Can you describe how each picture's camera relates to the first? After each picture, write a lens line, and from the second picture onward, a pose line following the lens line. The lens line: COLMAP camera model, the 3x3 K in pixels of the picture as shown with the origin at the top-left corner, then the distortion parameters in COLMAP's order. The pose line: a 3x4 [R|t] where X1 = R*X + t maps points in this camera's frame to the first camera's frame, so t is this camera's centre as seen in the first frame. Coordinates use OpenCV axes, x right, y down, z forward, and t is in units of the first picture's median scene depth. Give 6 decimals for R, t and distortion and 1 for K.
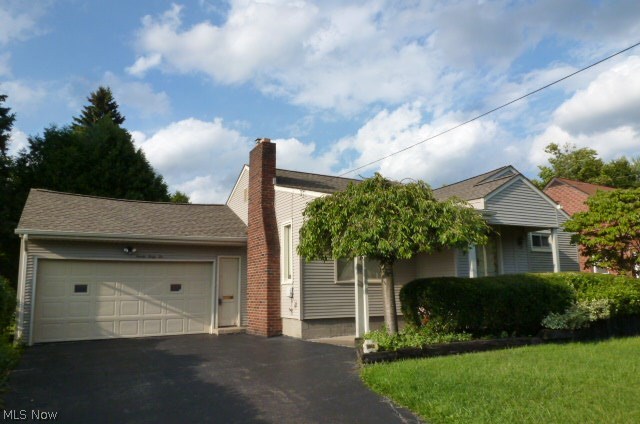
lens RADIAL K [[461.0, 0, 316.6], [0, 461.0, 214.6], [0, 0, 1]] dist [-0.034553, -0.005344]
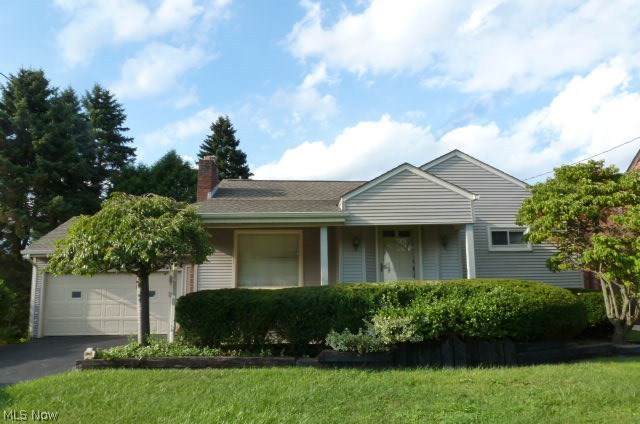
lens RADIAL K [[461.0, 0, 316.6], [0, 461.0, 208.0], [0, 0, 1]] dist [-0.034553, -0.005344]
pose [[0.891278, -0.078327, -0.446641, 0.664525], [0.074146, 0.996886, -0.026865, 0.003553], [0.447354, -0.009173, 0.894310, 0.158187]]
